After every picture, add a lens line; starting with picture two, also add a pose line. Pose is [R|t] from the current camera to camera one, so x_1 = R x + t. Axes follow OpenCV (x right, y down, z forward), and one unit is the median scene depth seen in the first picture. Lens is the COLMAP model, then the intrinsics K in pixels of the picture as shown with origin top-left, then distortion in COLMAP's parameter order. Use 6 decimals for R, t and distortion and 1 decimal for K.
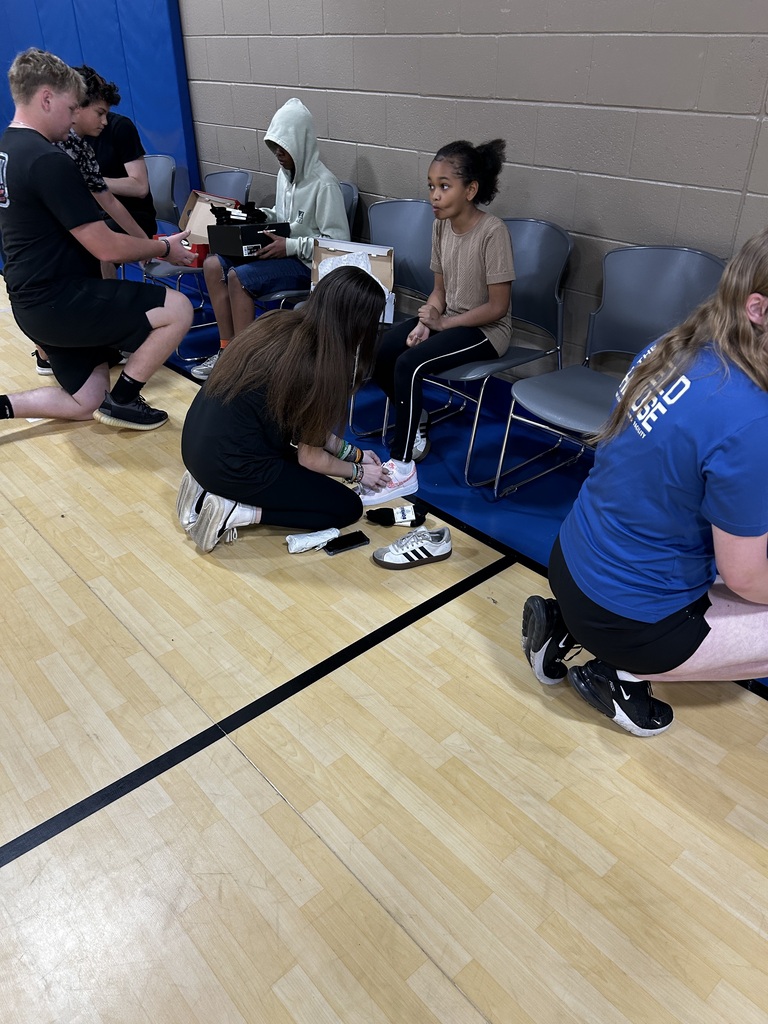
lens RADIAL K [[710.3, 0, 379.4], [0, 710.3, 474.8], [0, 0, 1]] dist [0.004911, -0.004872]
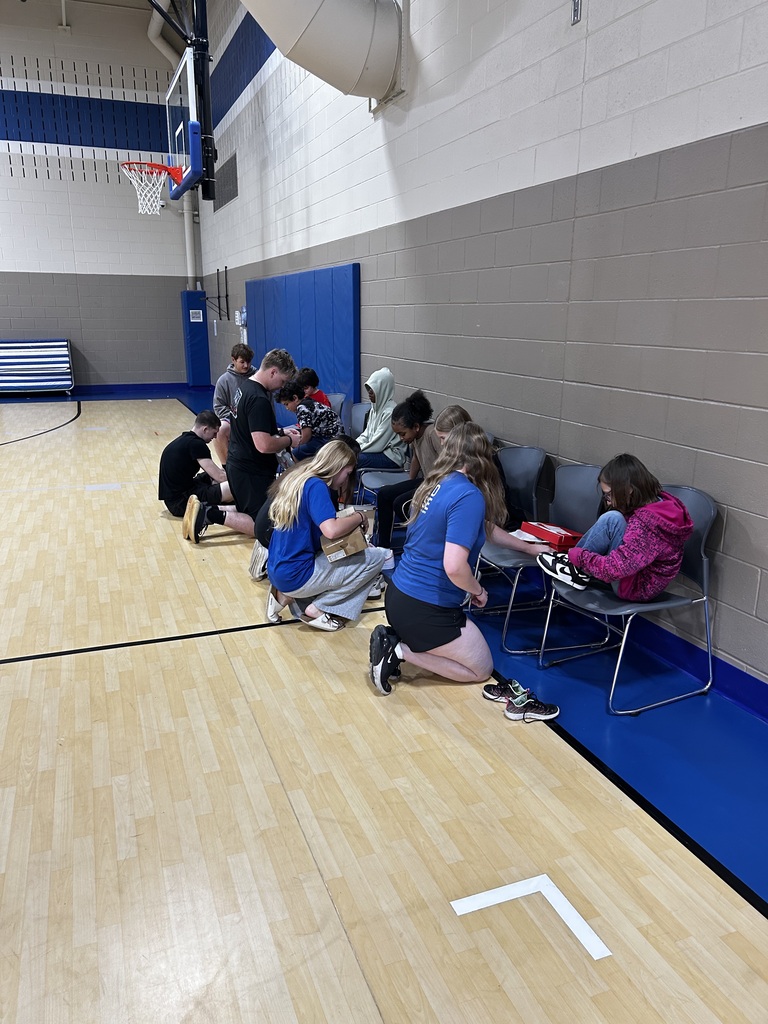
lens RADIAL K [[775.3, 0, 384.0], [0, 775.3, 512.0], [0, 0, 1]] dist [0.005632, -0.012559]
pose [[0.921402, 0.120682, -0.369397, 0.831508], [-0.228762, 0.936849, -0.264540, 0.430347], [0.314144, 0.328251, 0.890823, -0.787474]]
